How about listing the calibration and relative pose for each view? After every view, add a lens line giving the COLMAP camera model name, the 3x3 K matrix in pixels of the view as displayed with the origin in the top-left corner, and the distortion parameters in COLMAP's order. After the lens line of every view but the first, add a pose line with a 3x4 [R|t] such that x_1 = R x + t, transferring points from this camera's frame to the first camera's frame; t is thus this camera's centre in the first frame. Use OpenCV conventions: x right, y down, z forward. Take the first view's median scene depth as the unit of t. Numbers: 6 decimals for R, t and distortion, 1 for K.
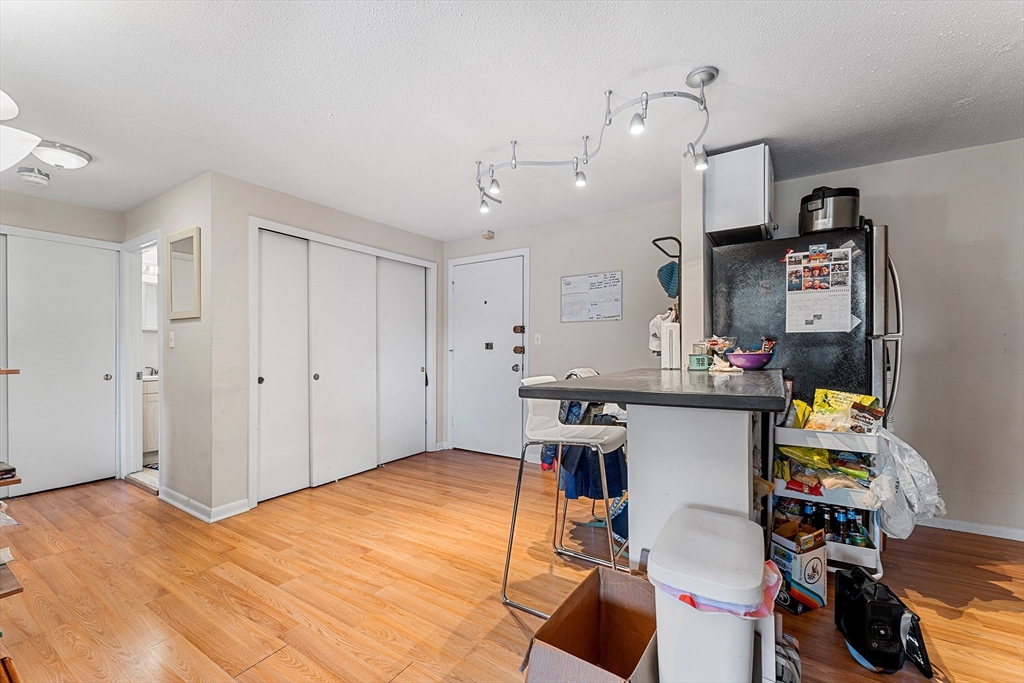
lens RADIAL K [[420.8, 0, 508.6], [0, 420.8, 350.4], [0, 0, 1]] dist [0.001439, -0.000151]
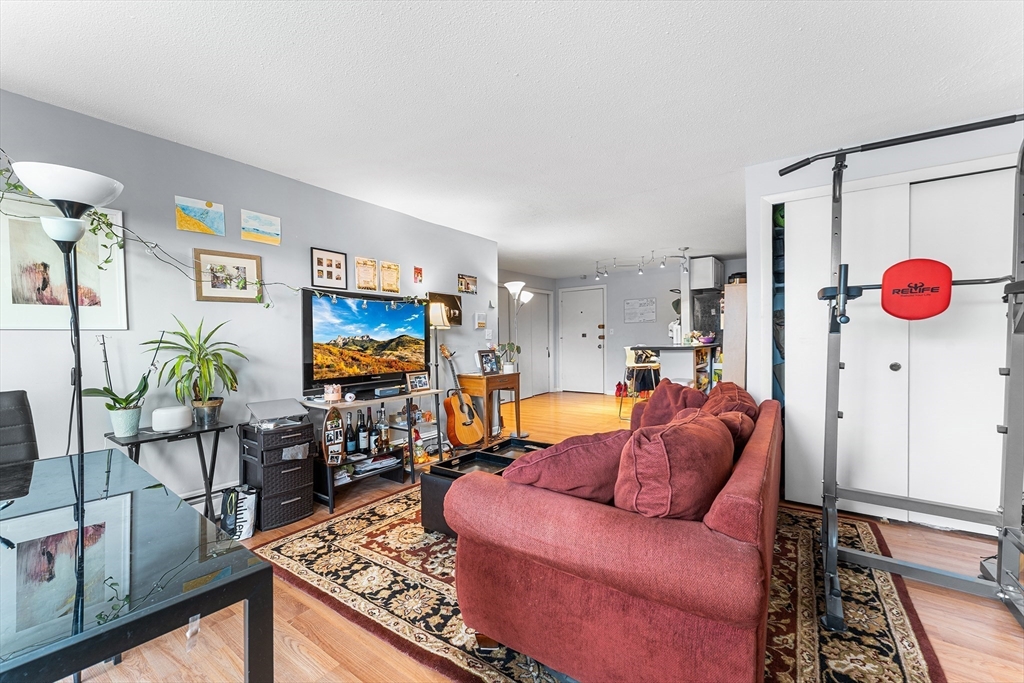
lens RADIAL K [[420.8, 0, 517.5], [0, 420.8, 344.3], [0, 0, 1]] dist [0.001439, -0.000151]
pose [[0.999324, -0.015151, -0.033483, -0.447206], [0.015704, 0.999744, 0.016316, -0.009350], [0.033227, -0.016831, 0.999306, -1.436485]]
